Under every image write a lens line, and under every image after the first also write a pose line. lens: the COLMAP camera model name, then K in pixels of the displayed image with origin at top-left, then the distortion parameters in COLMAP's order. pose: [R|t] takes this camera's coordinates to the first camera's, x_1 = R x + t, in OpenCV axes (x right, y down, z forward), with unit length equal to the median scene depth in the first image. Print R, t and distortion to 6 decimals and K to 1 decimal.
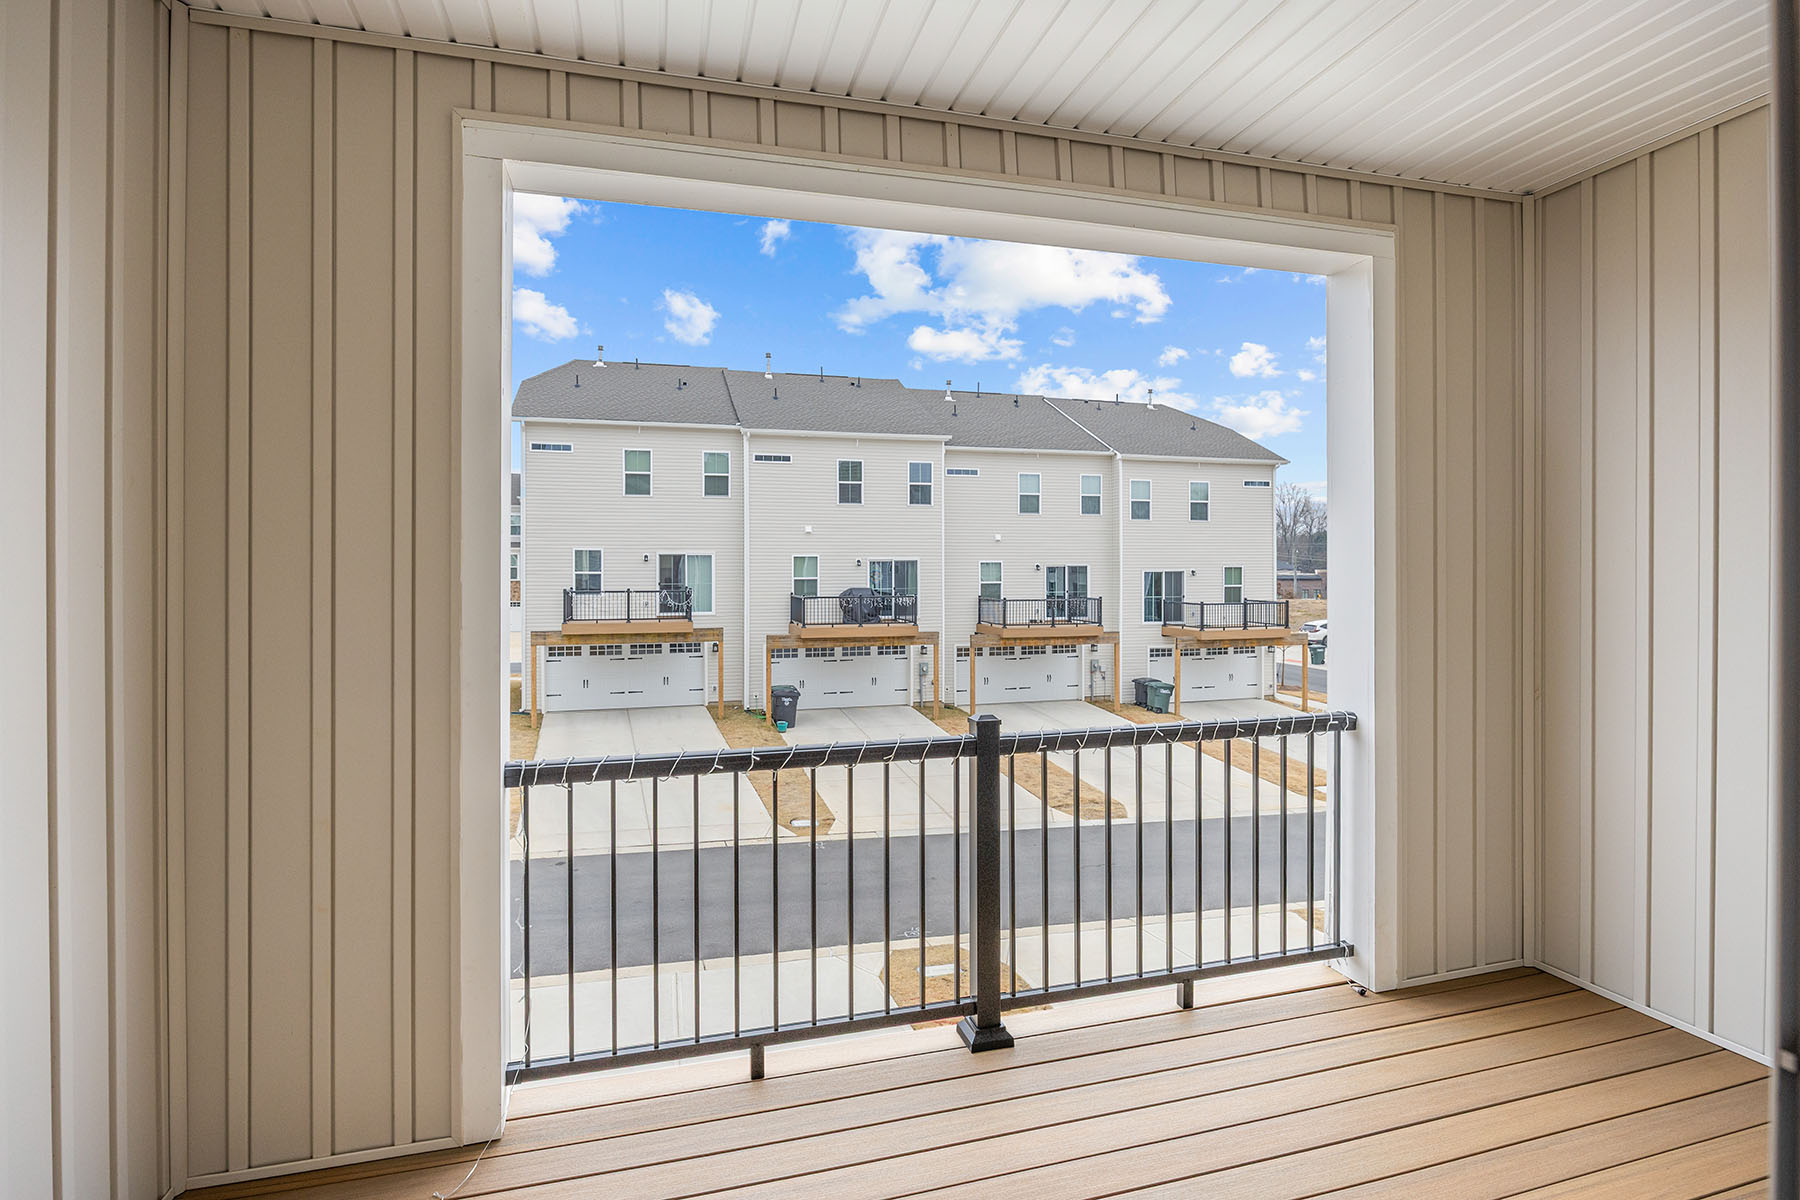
lens RADIAL K [[926.9, 0, 898.7], [0, 926.9, 581.7], [0, 0, 1]] dist [-0.005196, 0.000586]
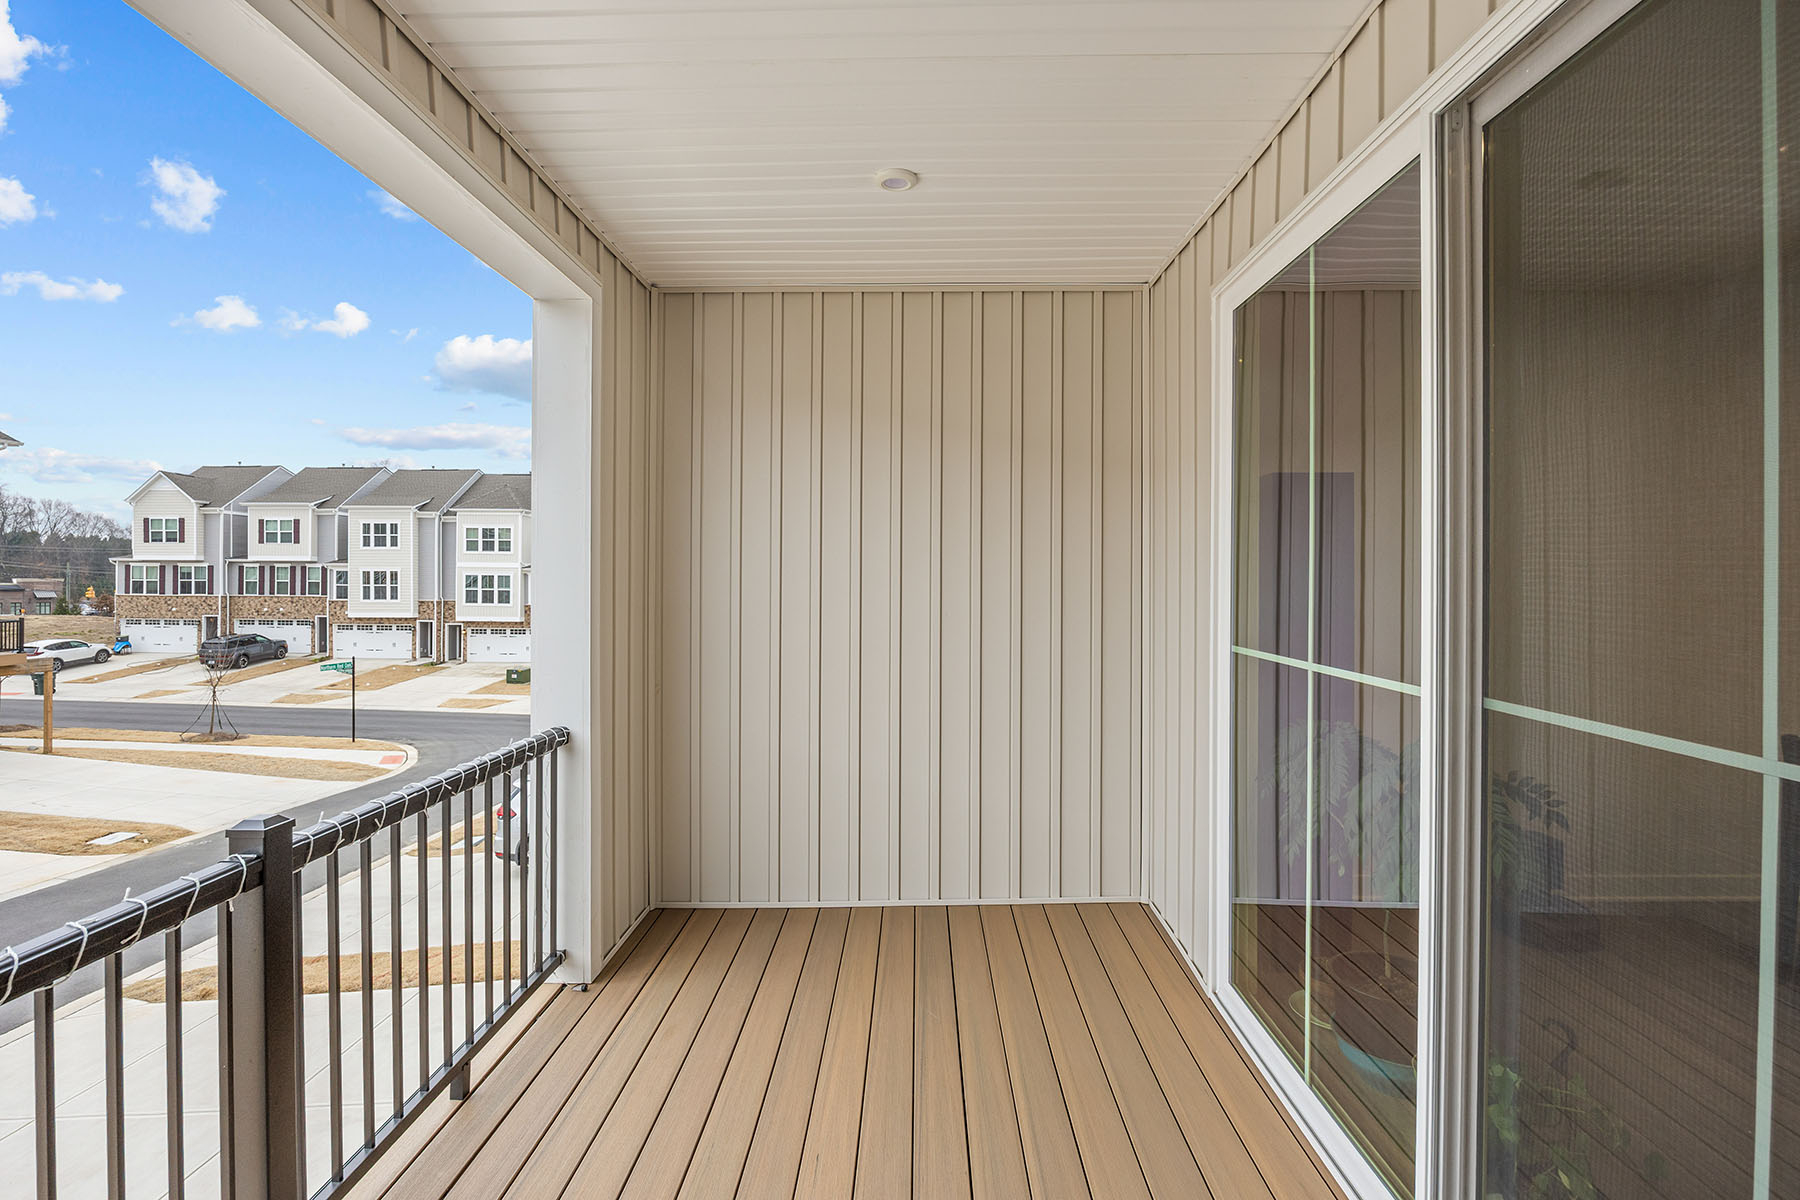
lens RADIAL K [[846.9, 0, 904.1], [0, 846.9, 590.2], [0, 0, 1]] dist [-0.006870, -0.000467]
pose [[0.272630, -0.004644, 0.962108, -0.329641], [0.004261, 0.999984, 0.003620, -0.015447], [-0.962110, 0.003113, 0.272645, 0.382118]]
